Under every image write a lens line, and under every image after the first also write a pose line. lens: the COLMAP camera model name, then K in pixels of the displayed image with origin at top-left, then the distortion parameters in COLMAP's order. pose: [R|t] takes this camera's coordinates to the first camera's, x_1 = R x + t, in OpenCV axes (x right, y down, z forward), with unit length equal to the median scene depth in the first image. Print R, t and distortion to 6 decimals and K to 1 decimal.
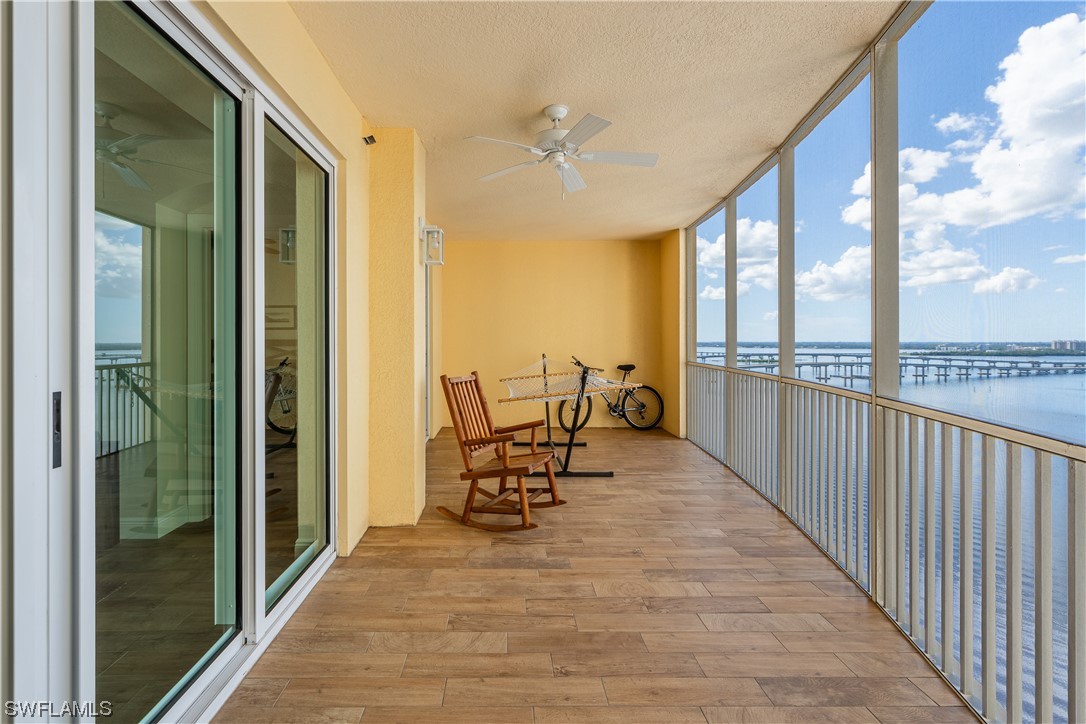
lens RADIAL K [[482.6, 0, 529.2], [0, 482.6, 343.3], [0, 0, 1]] dist [0.005285, -0.000933]
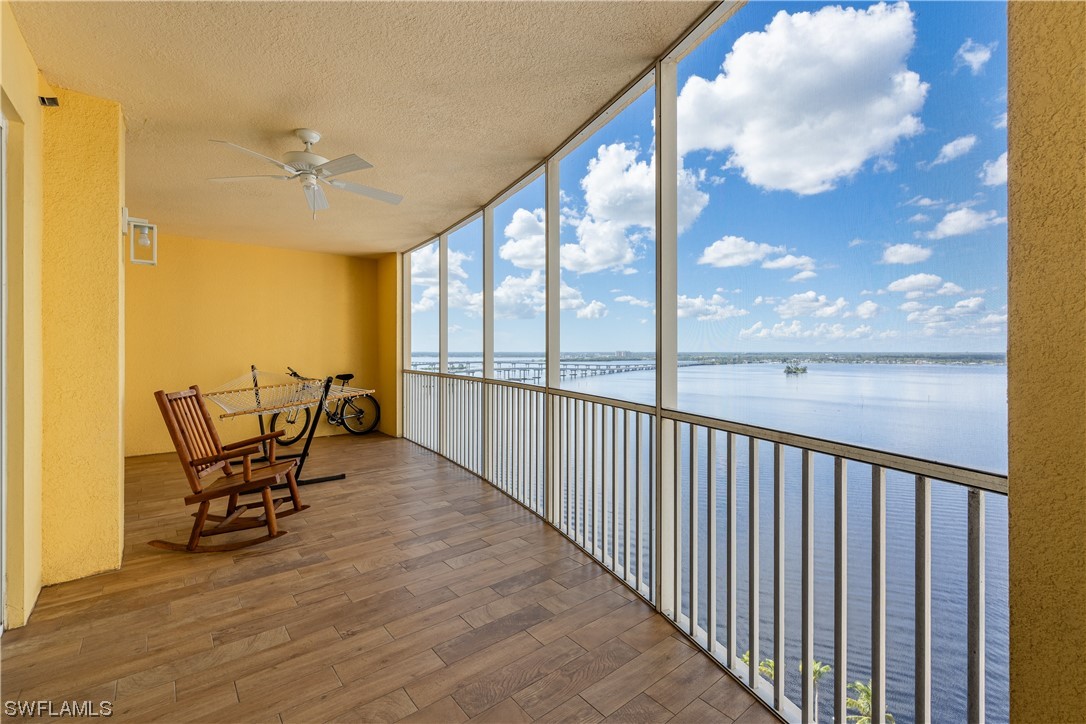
lens RADIAL K [[468.0, 0, 545.4], [0, 468.0, 357.6], [0, 0, 1]] dist [0.000430, -0.000215]
pose [[0.777792, -0.009002, 0.628457, -0.168677], [0.002945, 0.999939, 0.010678, -0.002021], [-0.628515, -0.006455, 0.777771, -0.113208]]
